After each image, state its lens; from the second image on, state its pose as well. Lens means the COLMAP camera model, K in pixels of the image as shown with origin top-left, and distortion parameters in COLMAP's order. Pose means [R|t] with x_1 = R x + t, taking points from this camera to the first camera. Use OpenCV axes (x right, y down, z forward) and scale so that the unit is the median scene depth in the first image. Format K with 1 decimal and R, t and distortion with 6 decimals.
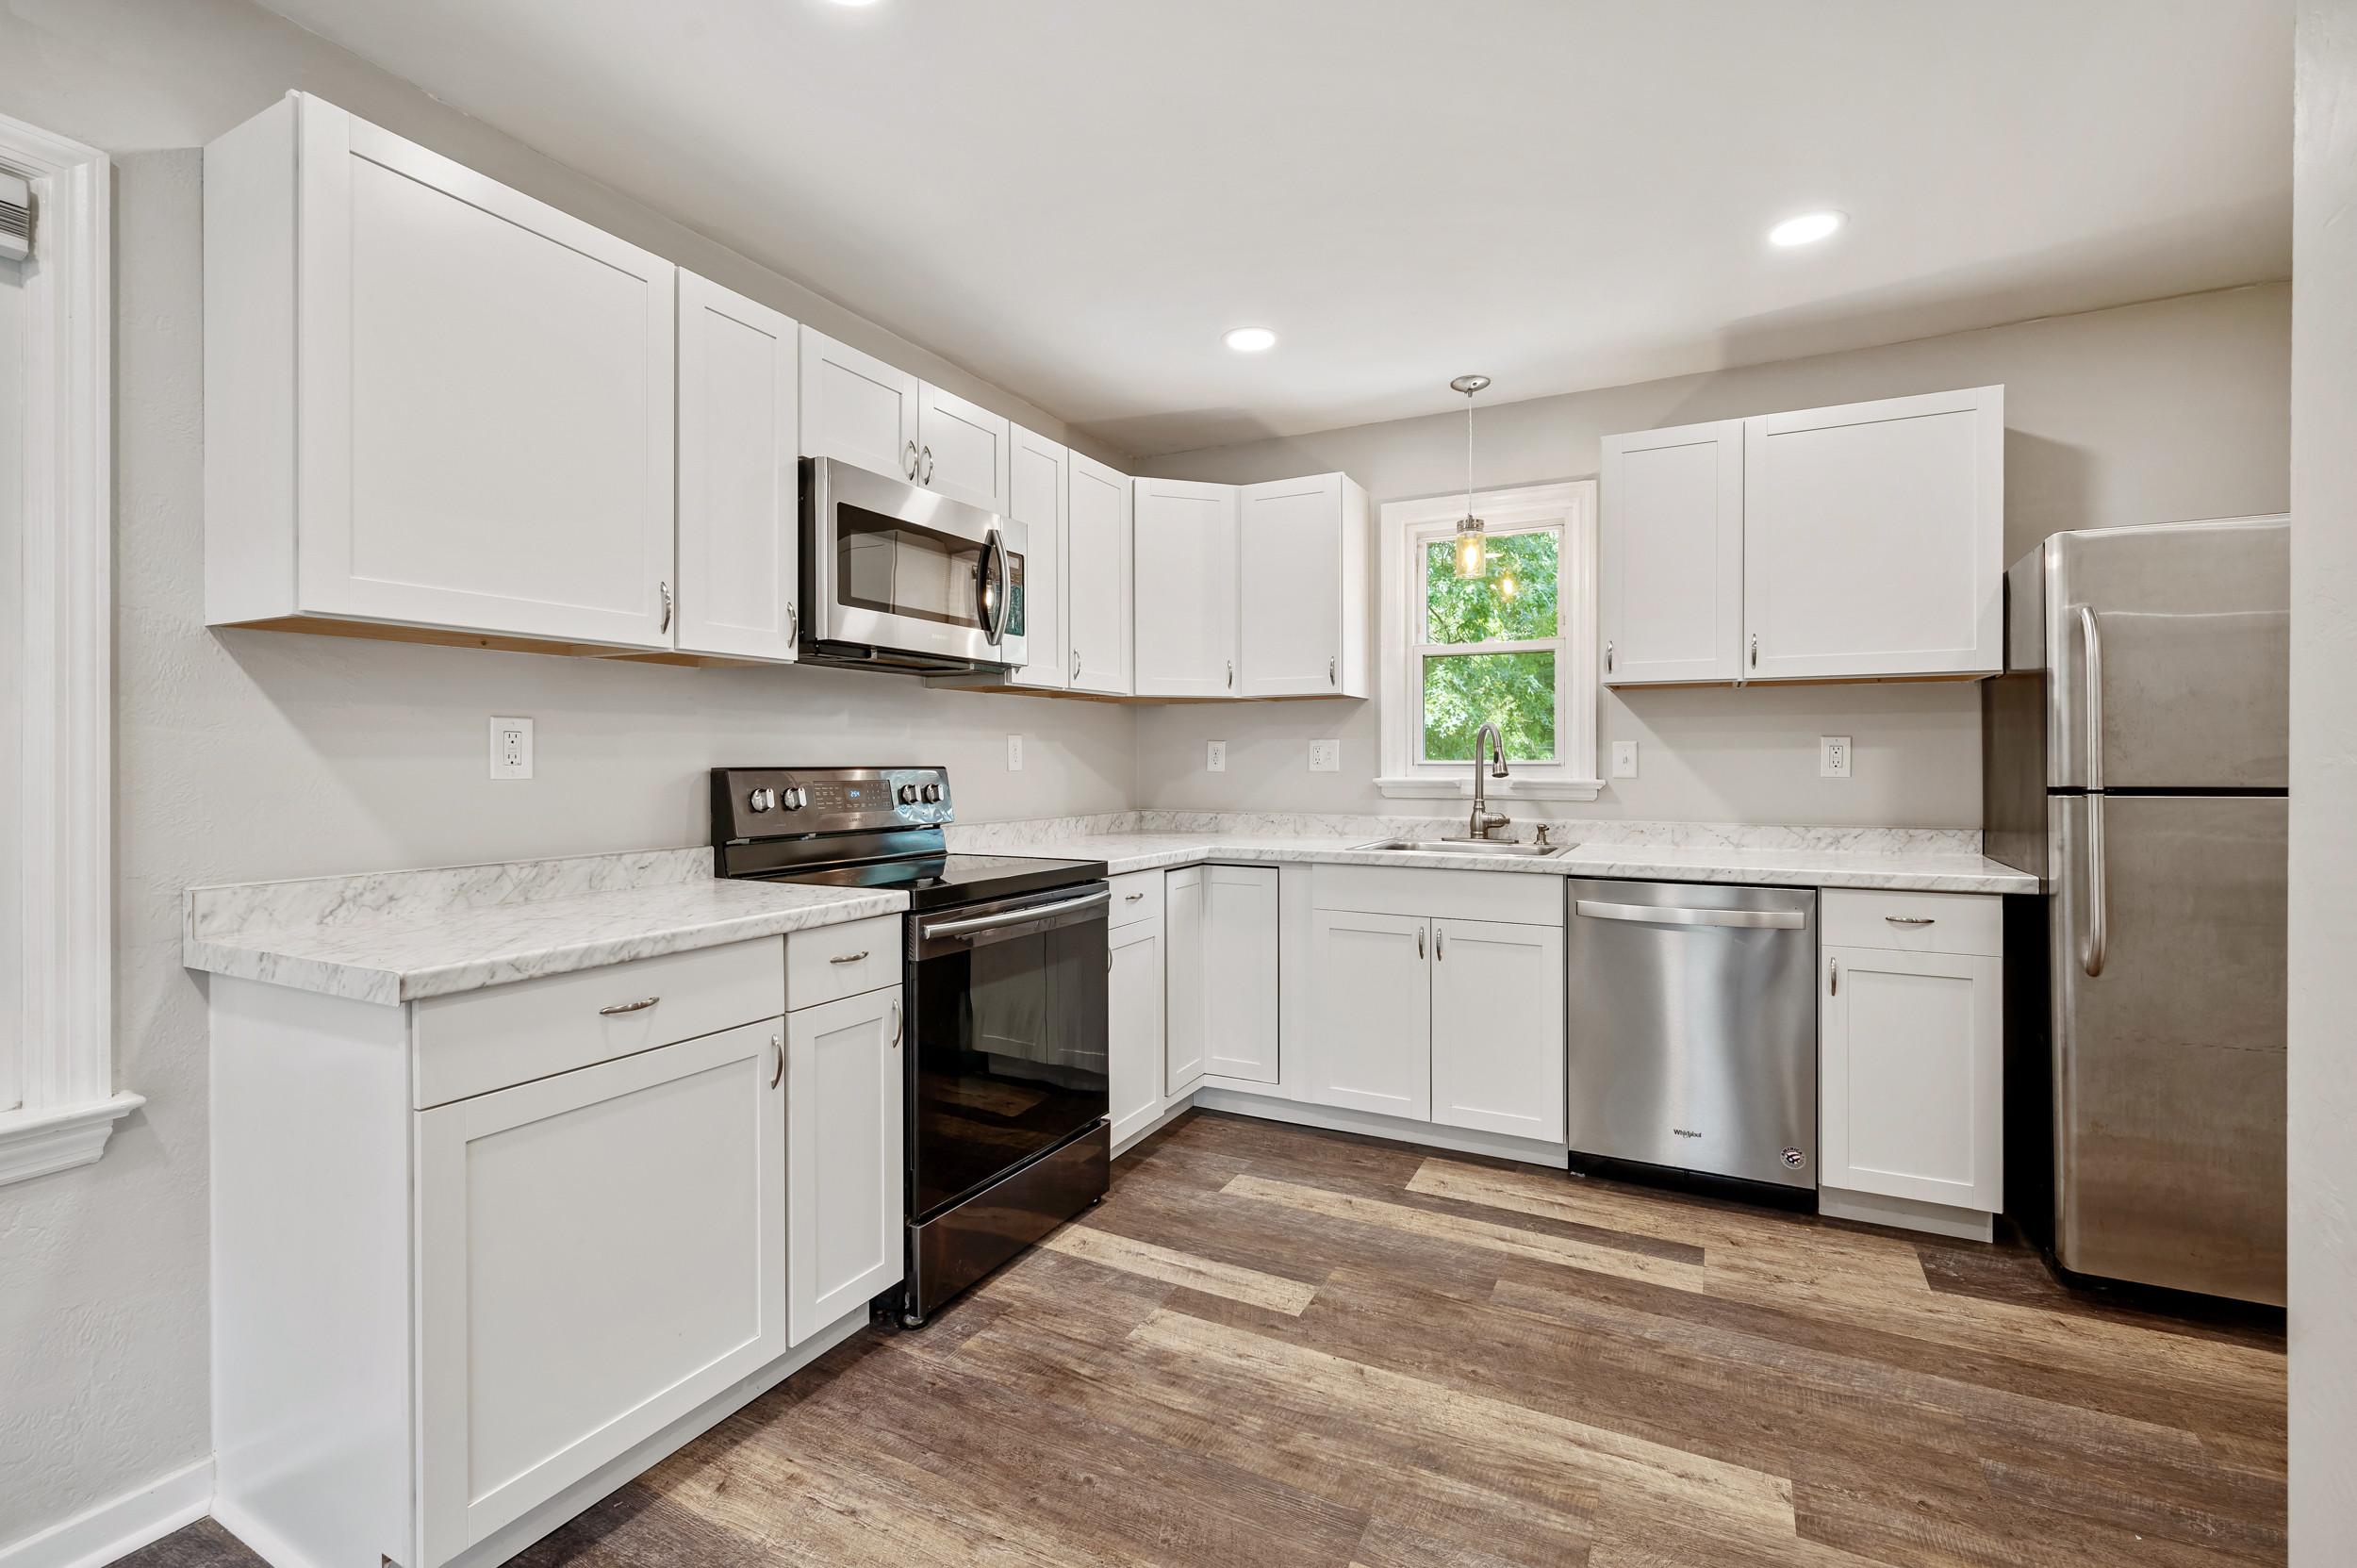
lens RADIAL K [[1056.2, 0, 1188.0], [0, 1056.2, 759.8], [0, 0, 1]] dist [0.002723, -0.000101]
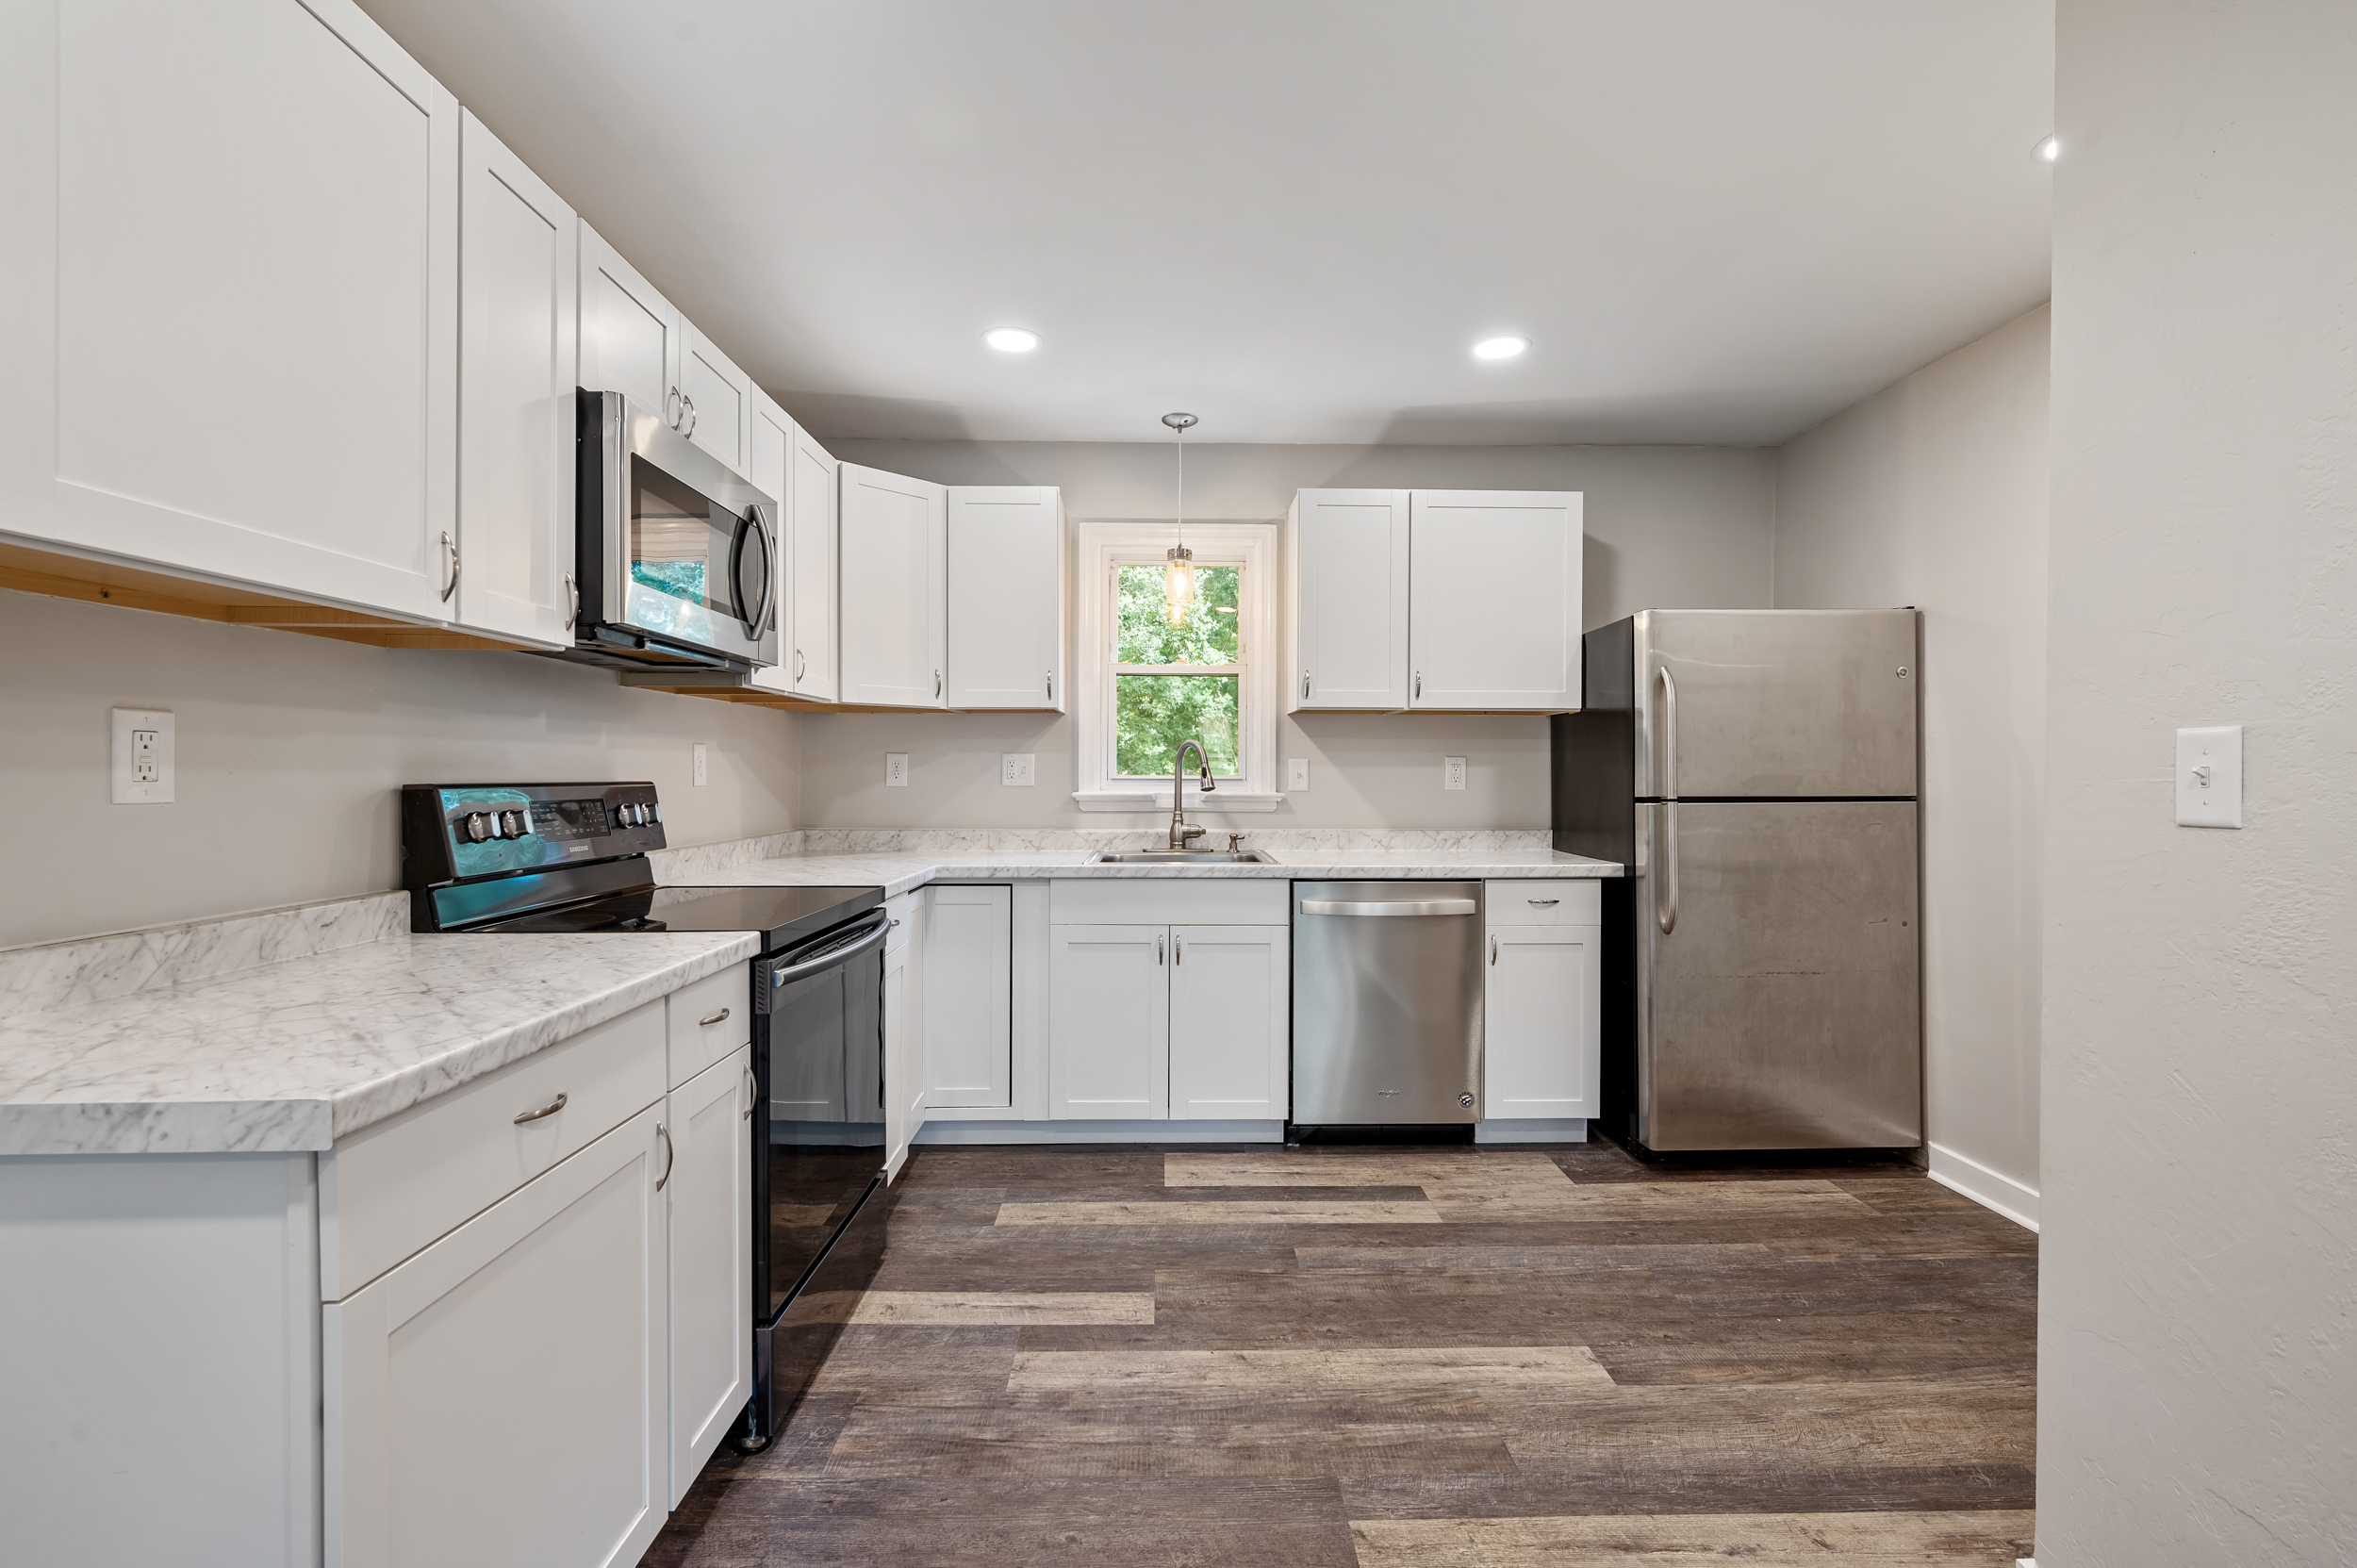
lens RADIAL K [[1056.2, 0, 1193.9], [0, 1056.2, 776.5], [0, 0, 1]] dist [0.002723, -0.000101]
pose [[0.875589, 0.001921, 0.483052, -0.324208], [-0.003934, 0.999987, 0.003153, -0.002387], [-0.483040, -0.004661, 0.875586, 0.087309]]
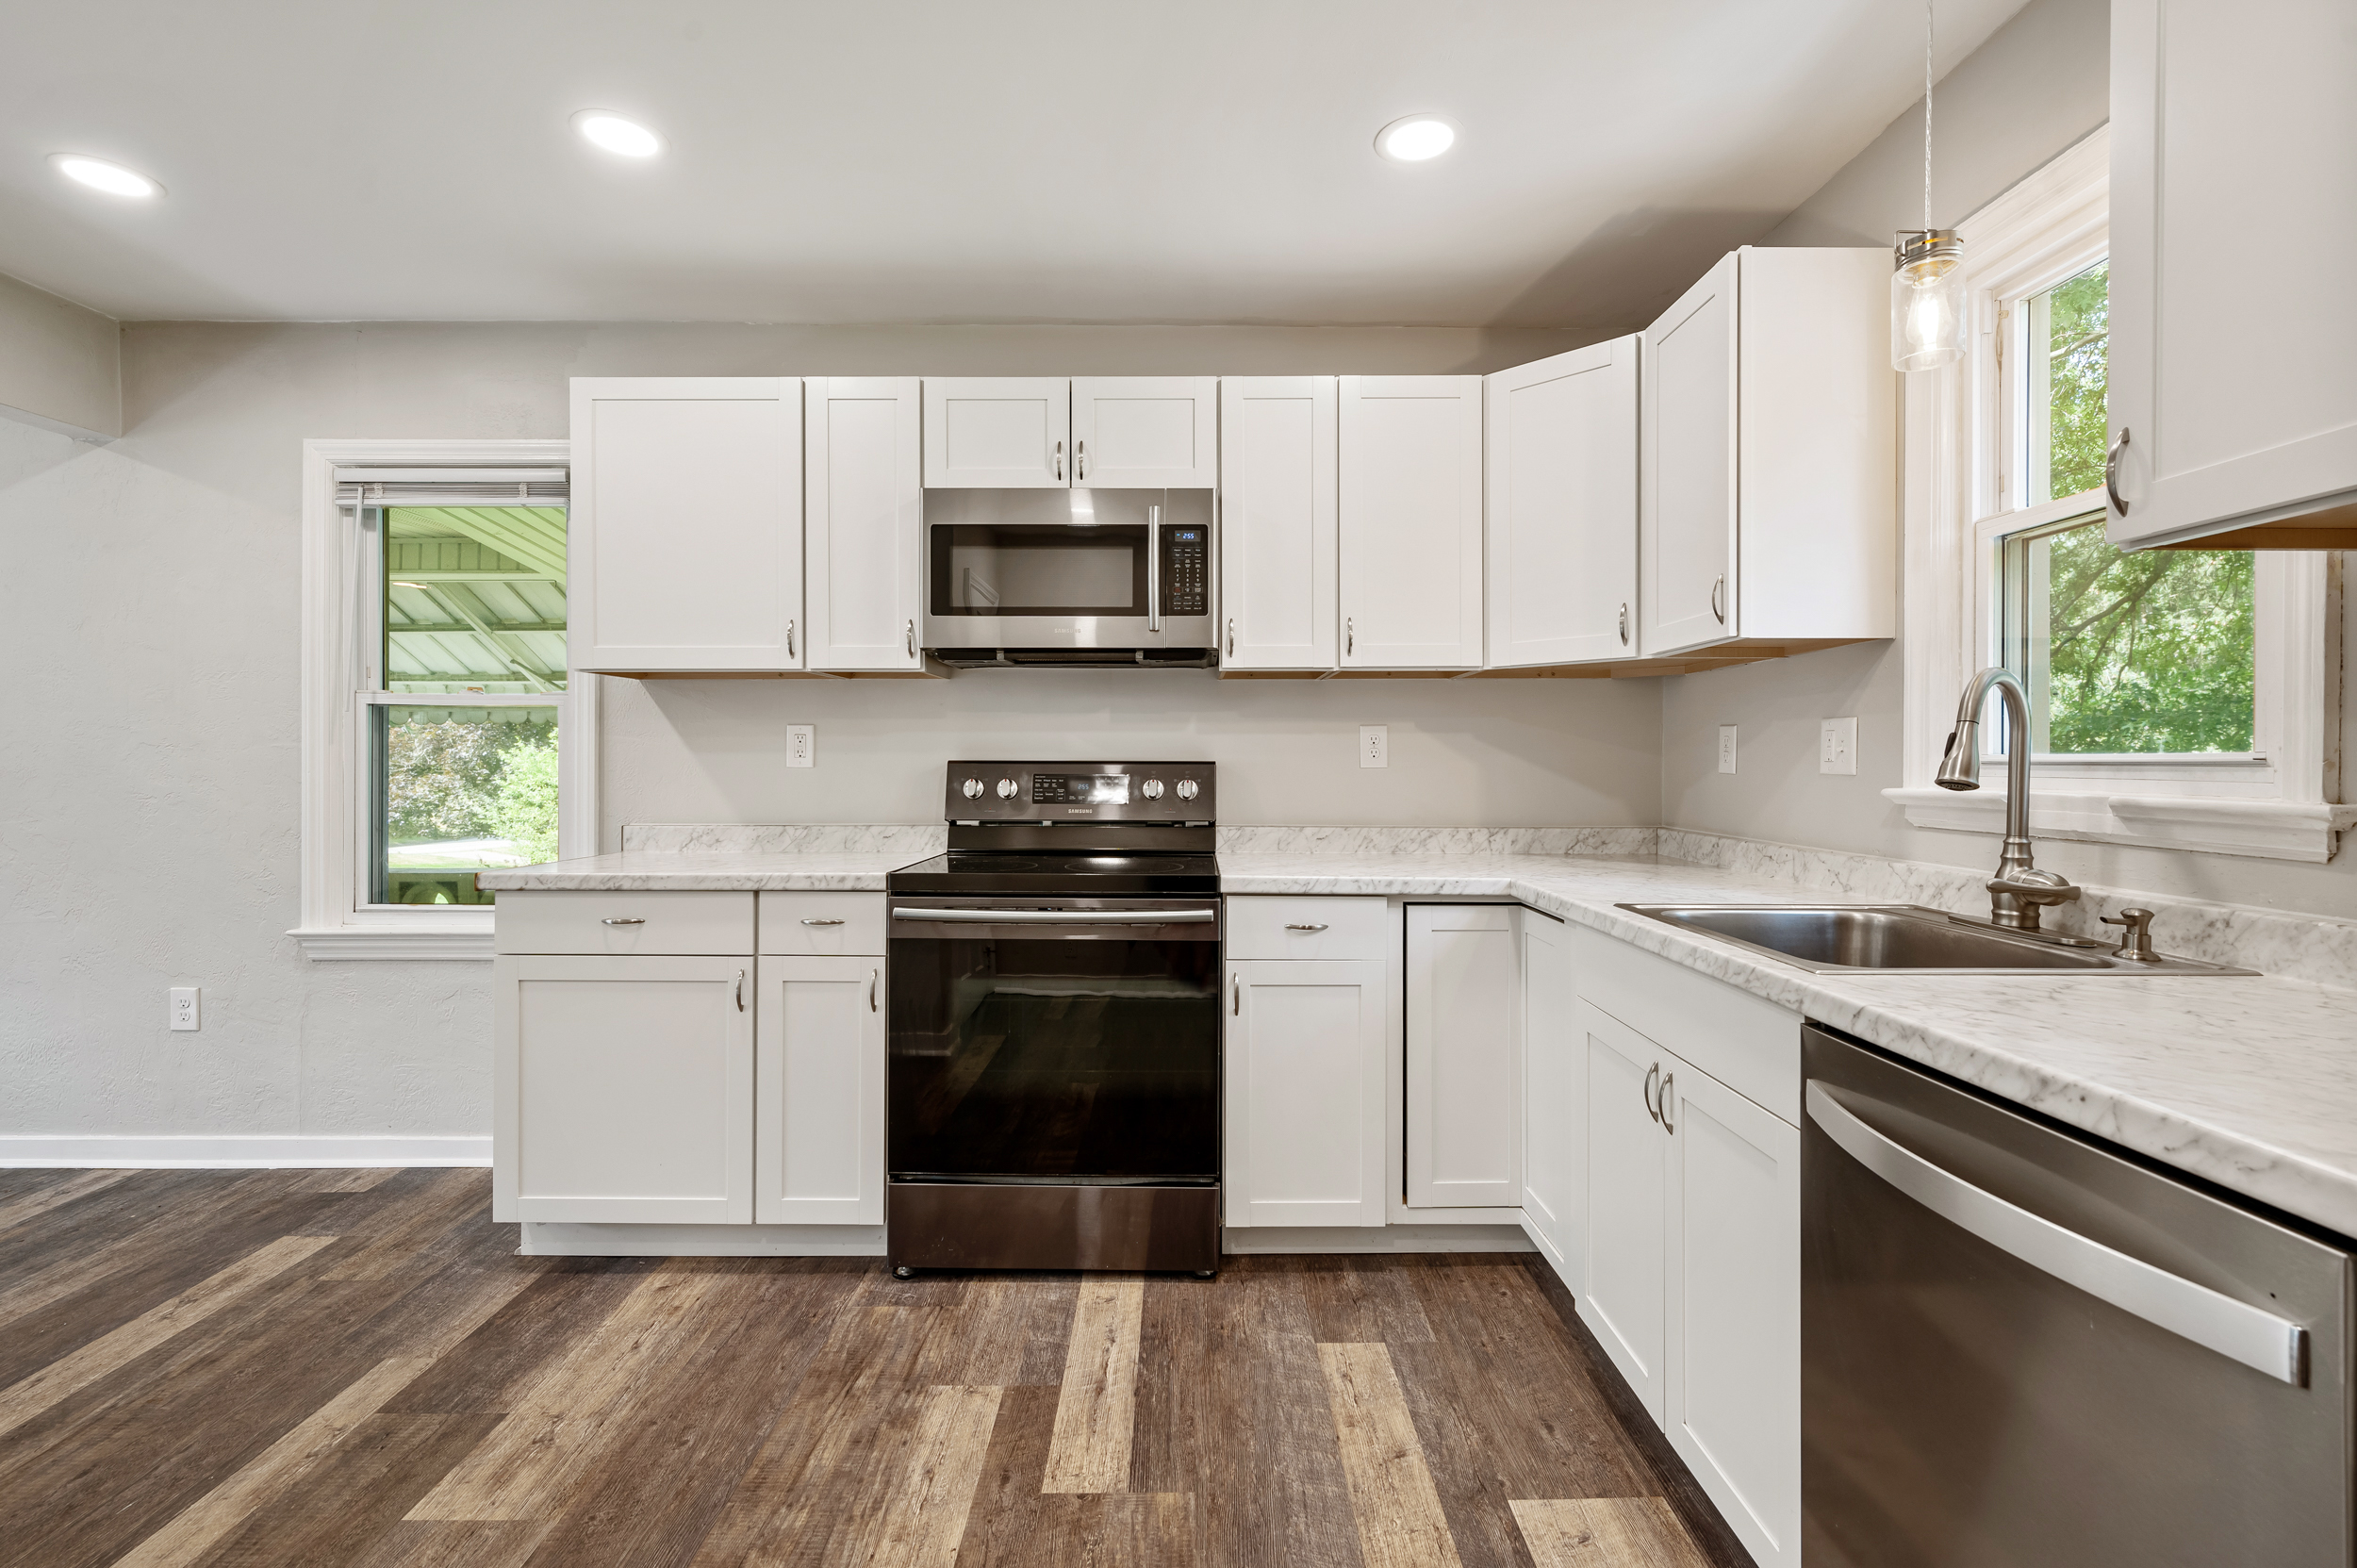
lens RADIAL K [[1056.2, 0, 1185.0], [0, 1056.2, 762.5], [0, 0, 1]] dist [0.002723, -0.000101]
pose [[0.451020, 0.002935, -0.892509, 0.750206], [-0.001605, 0.999996, 0.002477, 0.006007], [0.892513, 0.000316, 0.451022, 0.689953]]
